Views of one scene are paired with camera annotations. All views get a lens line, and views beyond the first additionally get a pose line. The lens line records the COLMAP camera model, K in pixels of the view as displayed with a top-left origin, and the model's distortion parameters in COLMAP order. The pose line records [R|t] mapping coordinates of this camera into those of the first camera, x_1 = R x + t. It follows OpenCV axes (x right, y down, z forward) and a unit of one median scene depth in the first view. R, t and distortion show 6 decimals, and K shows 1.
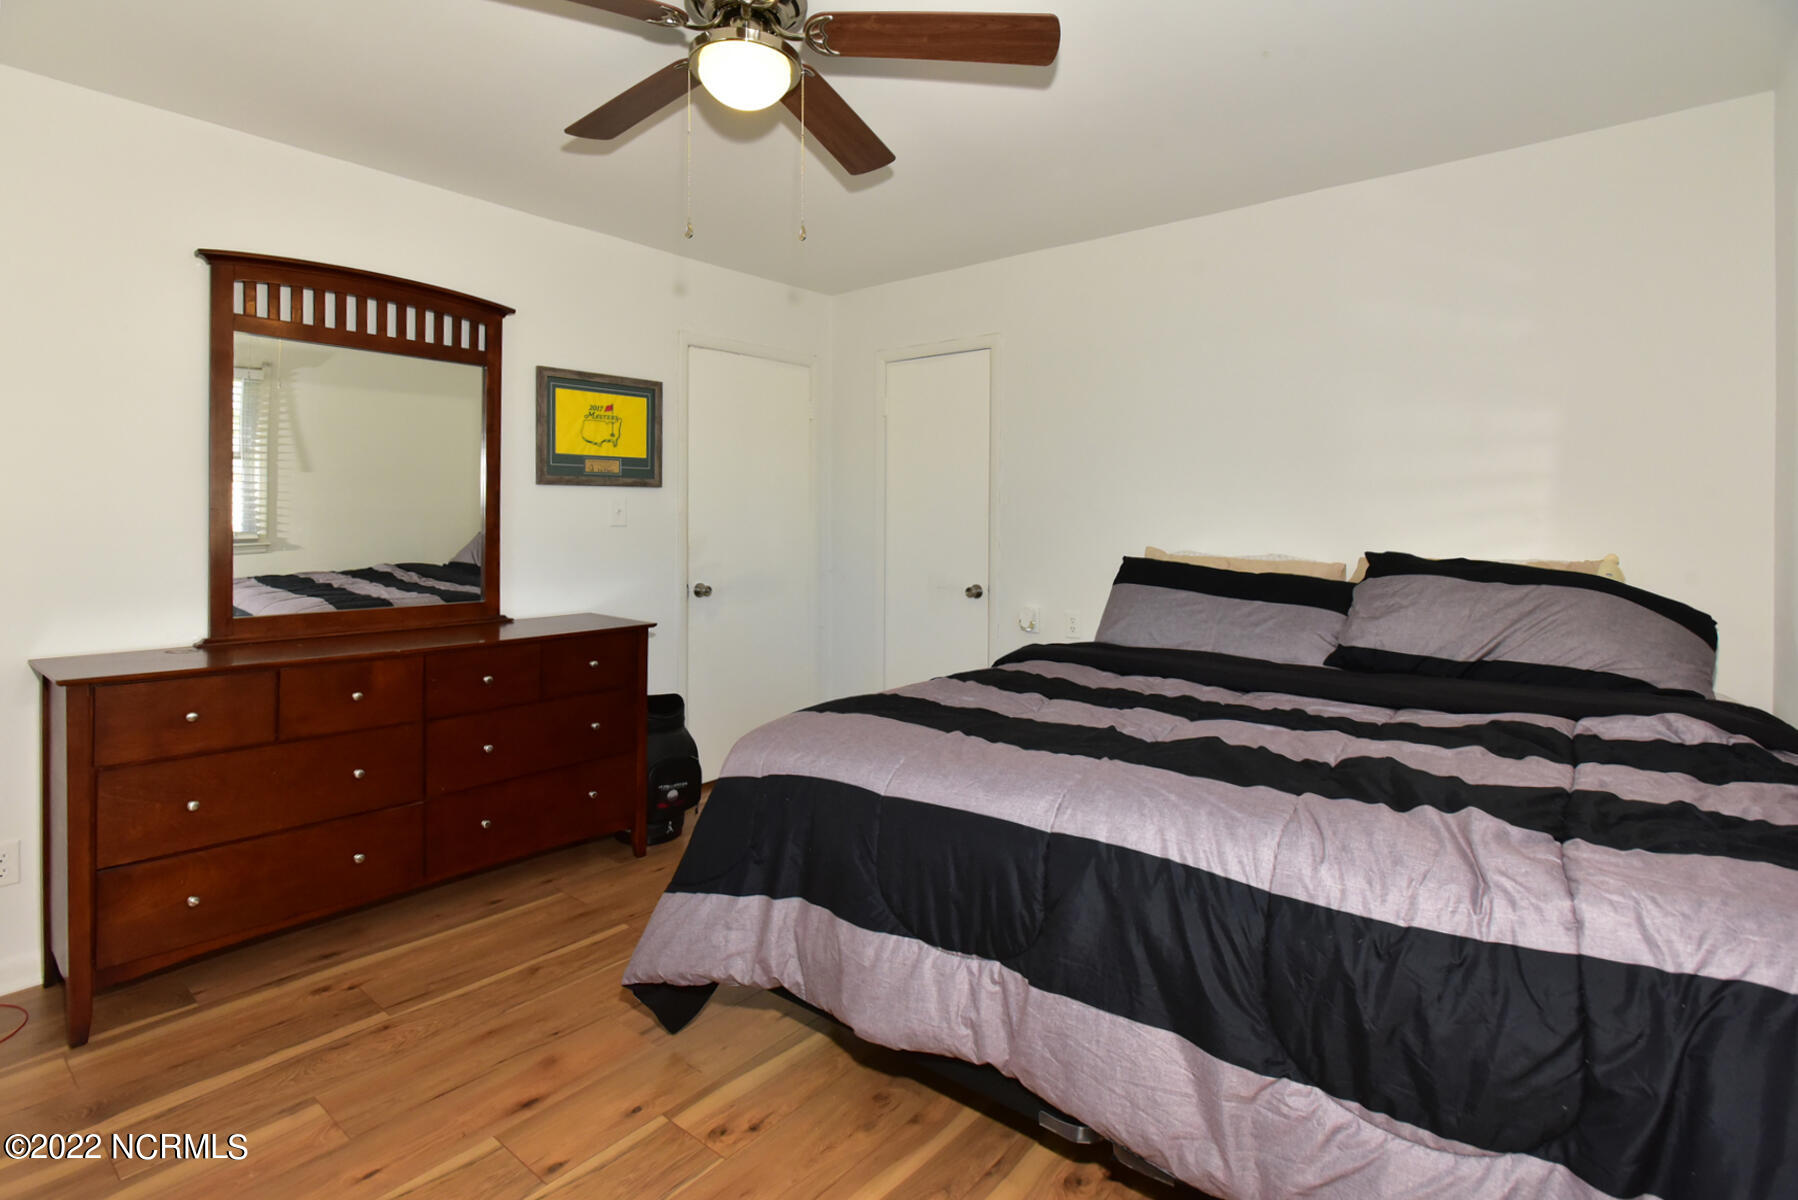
lens RADIAL K [[867.9, 0, 904.5], [0, 867.9, 569.3], [0, 0, 1]] dist [-0.003211, -0.000388]
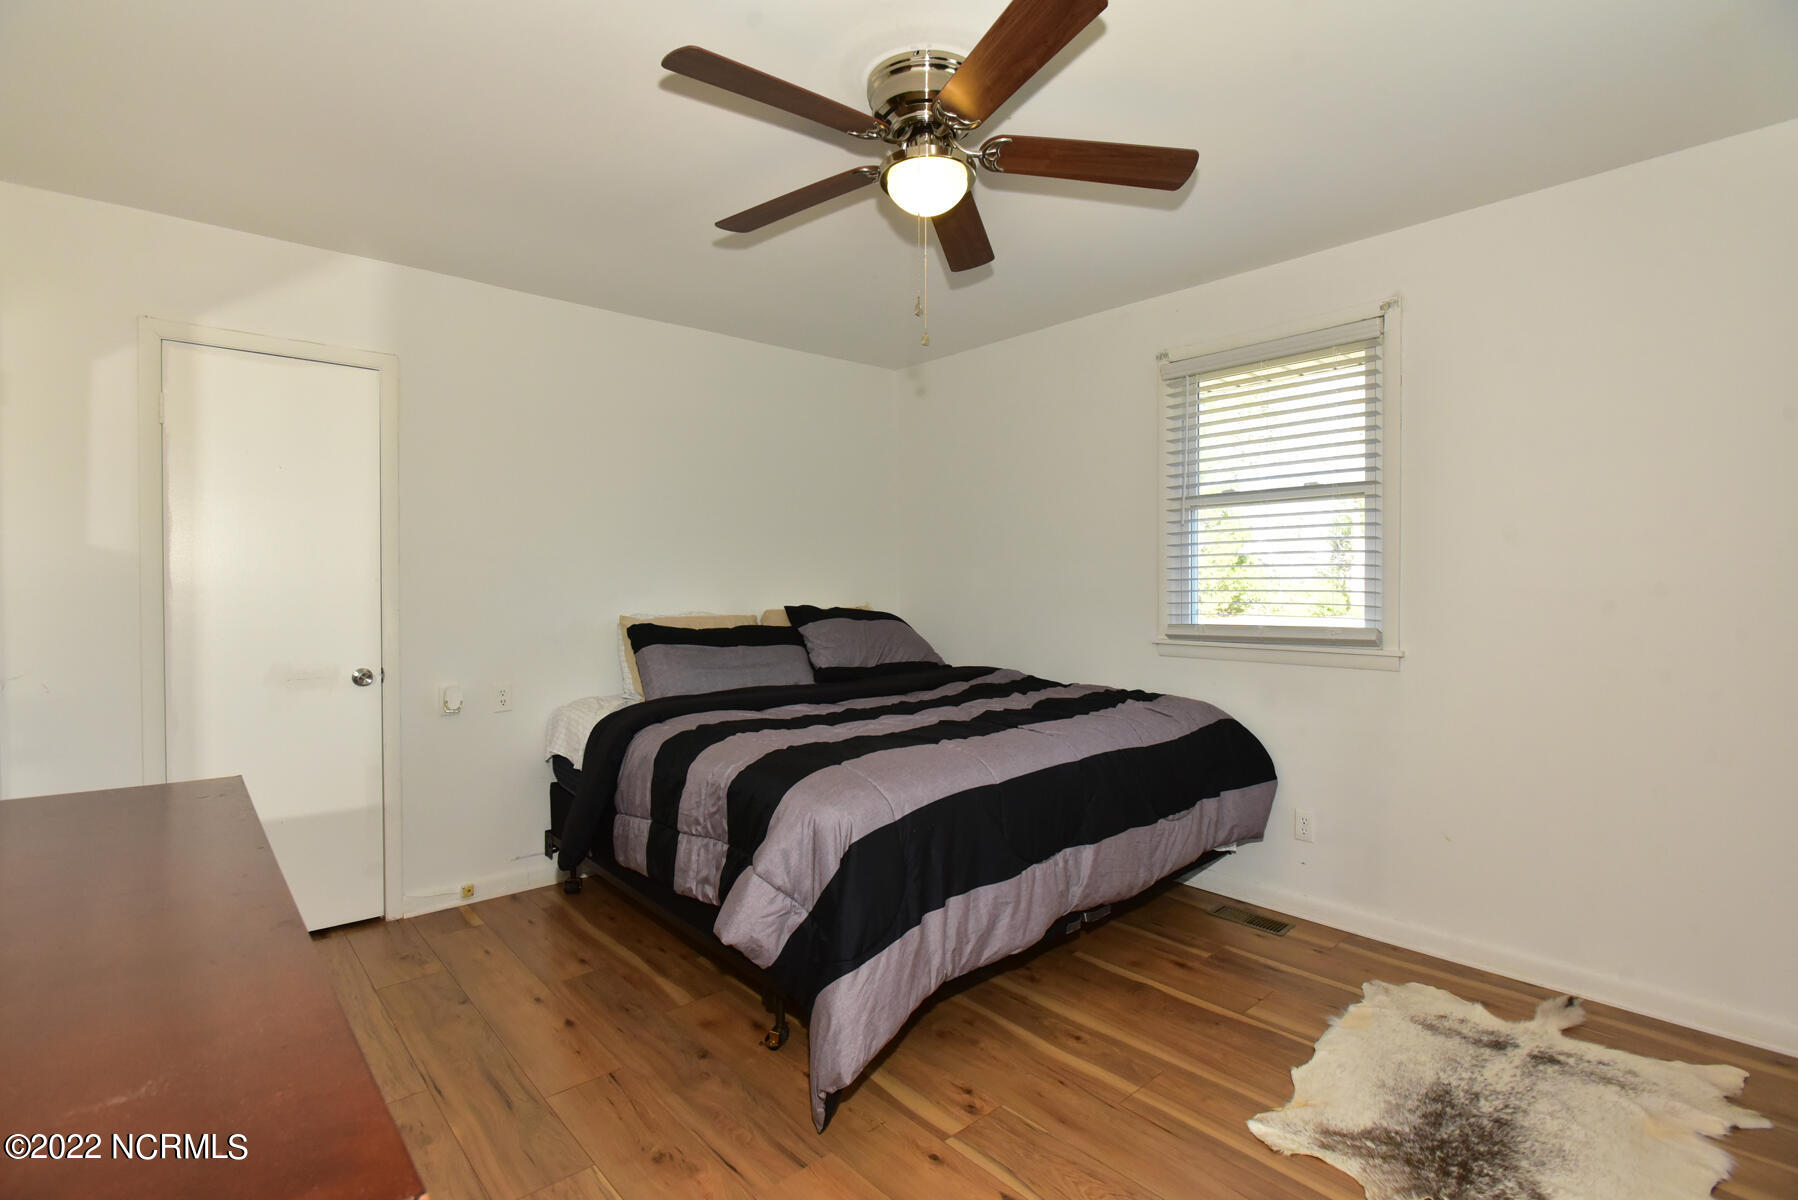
lens RADIAL K [[854.5, 0, 891.0], [0, 854.5, 598.5], [0, 0, 1]] dist [-0.008396, 0.000165]
pose [[0.173654, -0.024570, 0.984500, -1.279145], [0.055688, 0.998334, 0.015093, -0.065716], [-0.983231, 0.052204, 0.174733, 0.814966]]
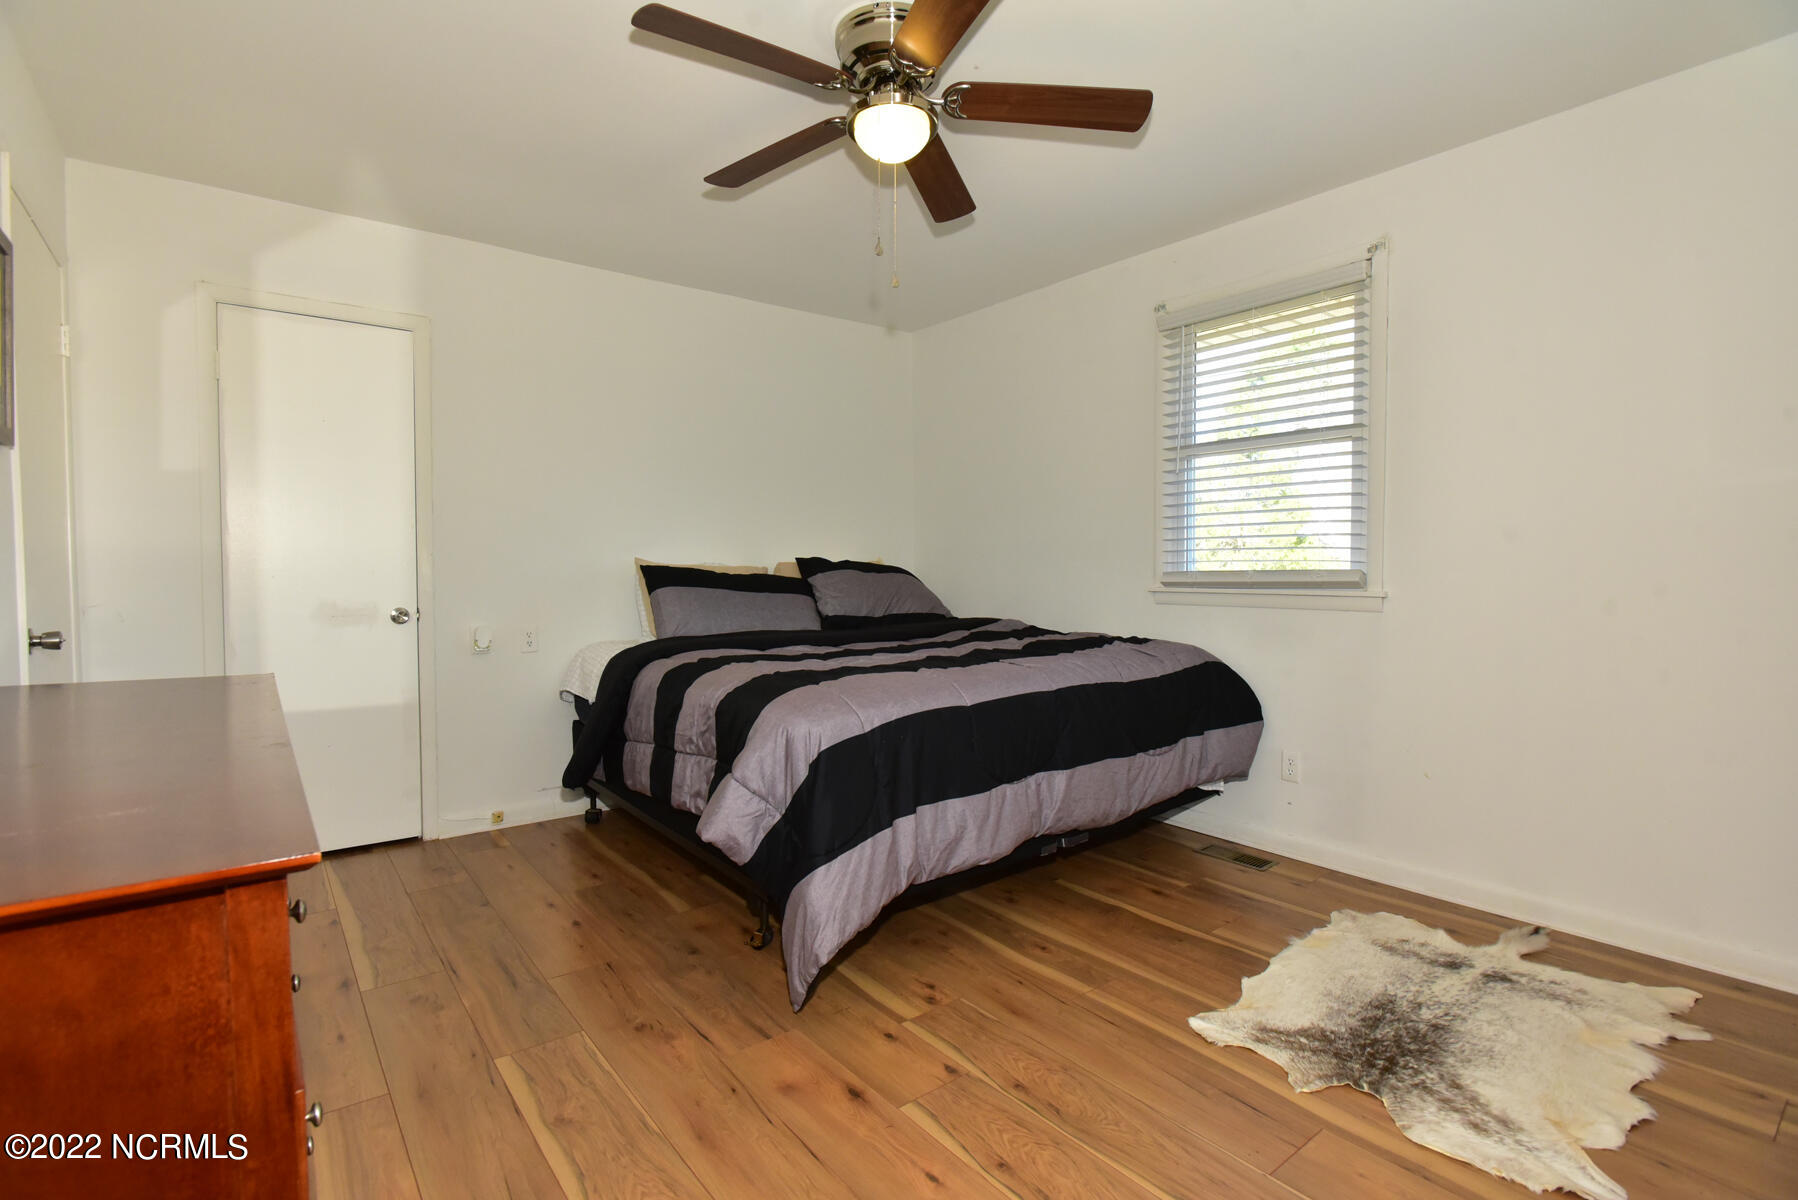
lens RADIAL K [[854.5, 0, 891.0], [0, 854.5, 598.5], [0, 0, 1]] dist [-0.008396, 0.000165]
pose [[0.234145, -0.045132, 0.971154, -1.331343], [0.053207, 0.998020, 0.033552, 0.015188], [-0.970745, 0.043816, 0.236082, 0.690459]]
